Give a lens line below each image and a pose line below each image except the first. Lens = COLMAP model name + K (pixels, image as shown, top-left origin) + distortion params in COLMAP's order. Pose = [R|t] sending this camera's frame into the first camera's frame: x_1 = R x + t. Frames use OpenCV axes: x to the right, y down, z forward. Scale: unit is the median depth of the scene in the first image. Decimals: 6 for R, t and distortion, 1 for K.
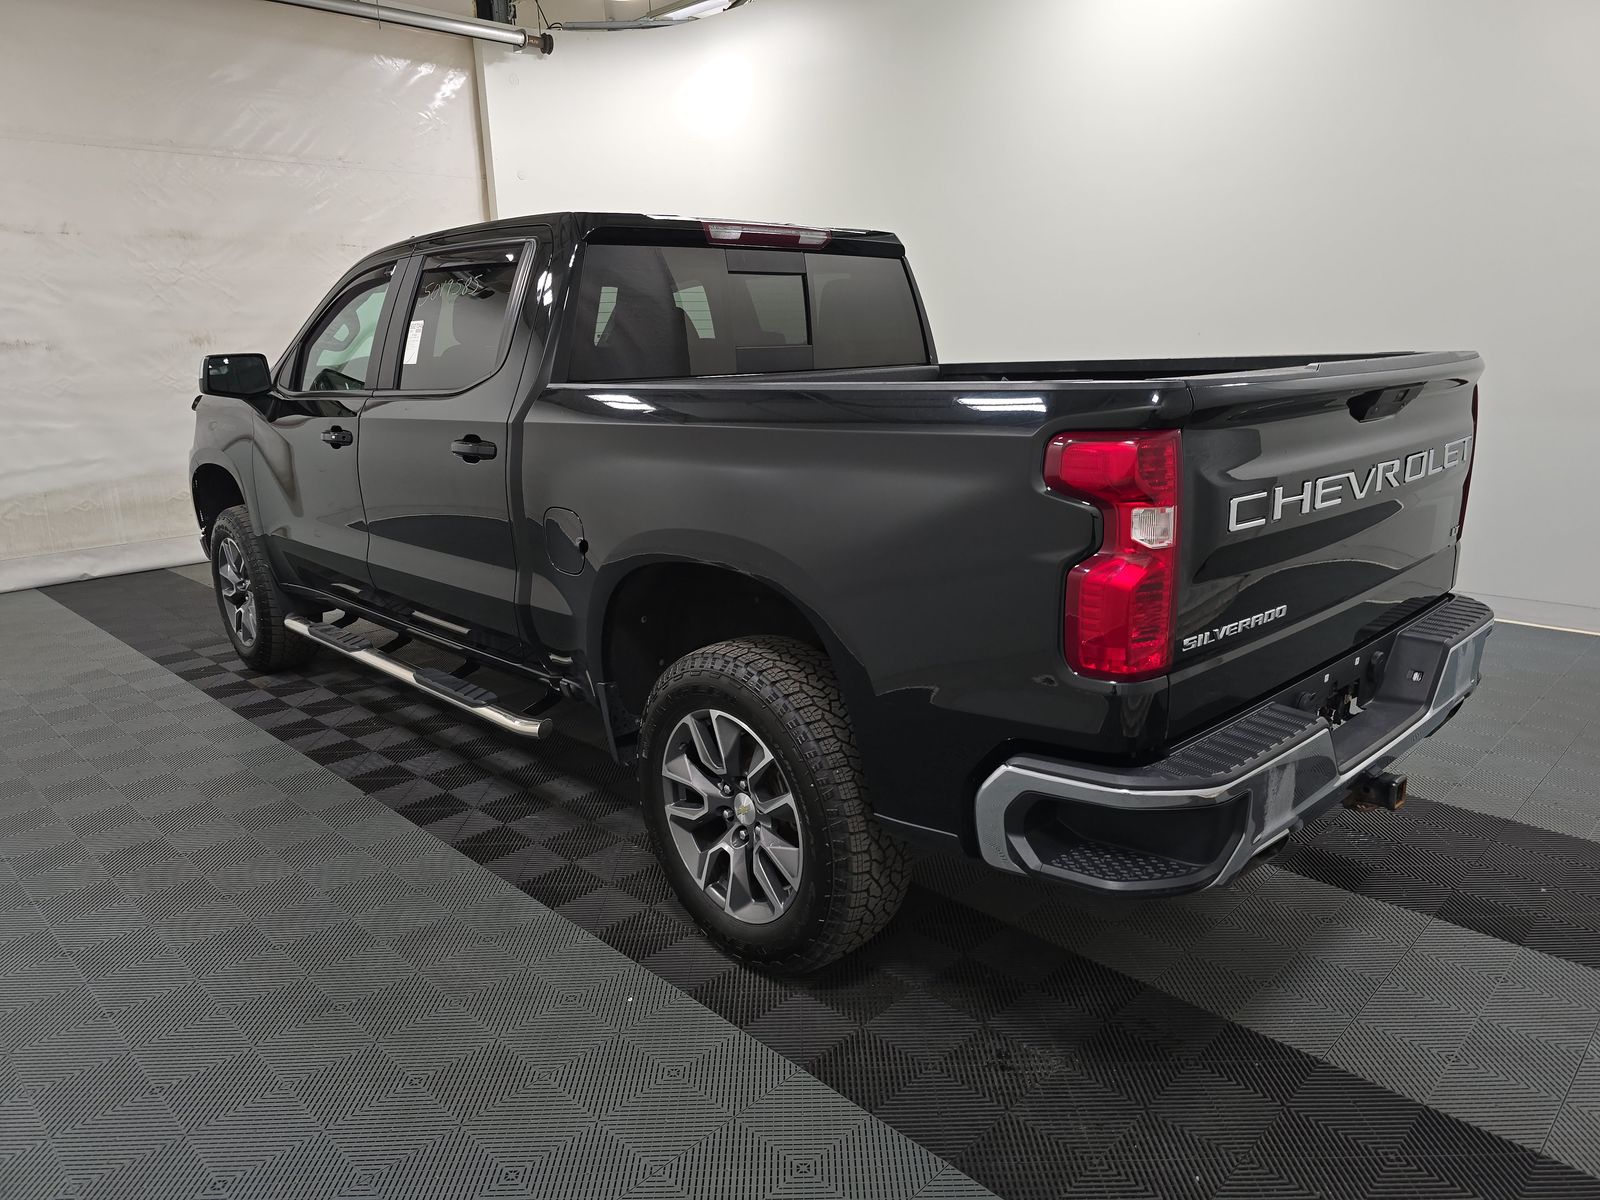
lens RADIAL K [[1080.0, 0, 800.0], [0, 1080.0, 600.0], [0, 0, 1]] dist [0.023104, -0.004846]
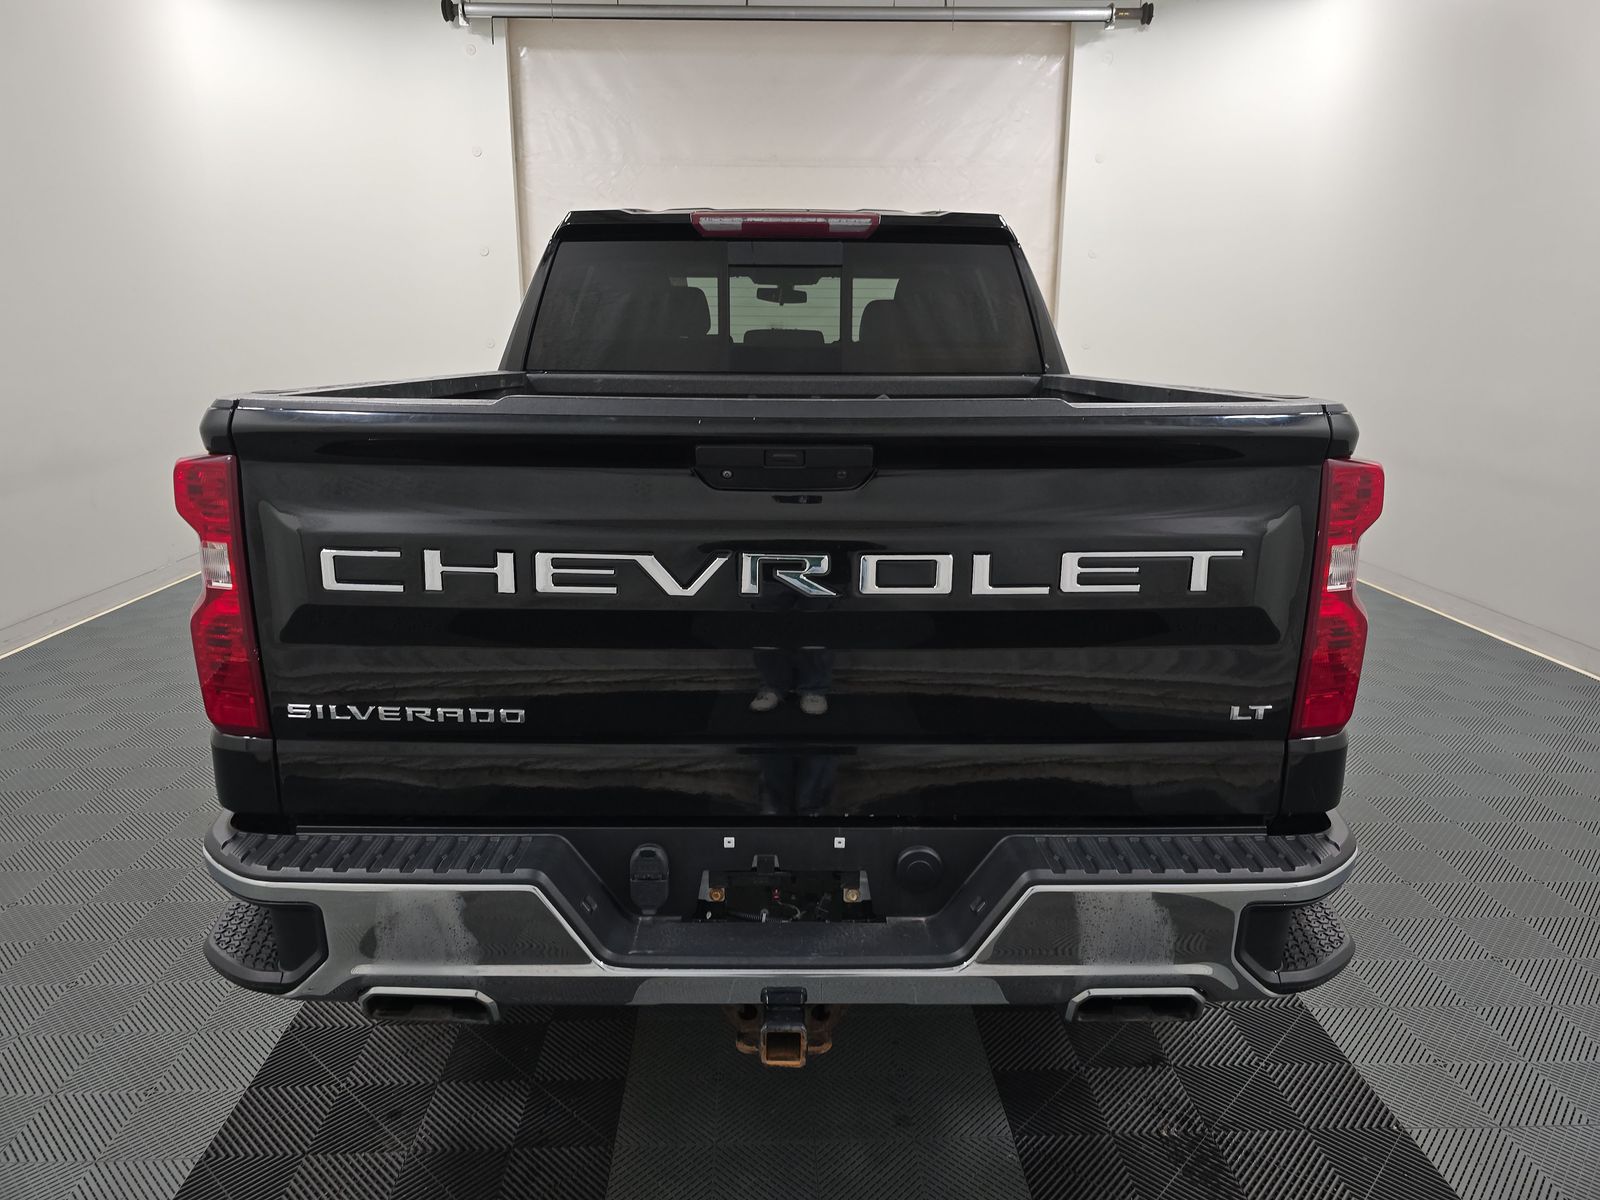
lens RADIAL K [[1080.0, 0, 800.0], [0, 1080.0, 600.0], [0, 0, 1]] dist [0.023104, -0.004846]
pose [[0.733449, 0.192050, -0.652050, 0.545642], [-0.184128, 0.979527, 0.081388, -0.085811], [0.654331, 0.060367, 0.753795, 0.282101]]
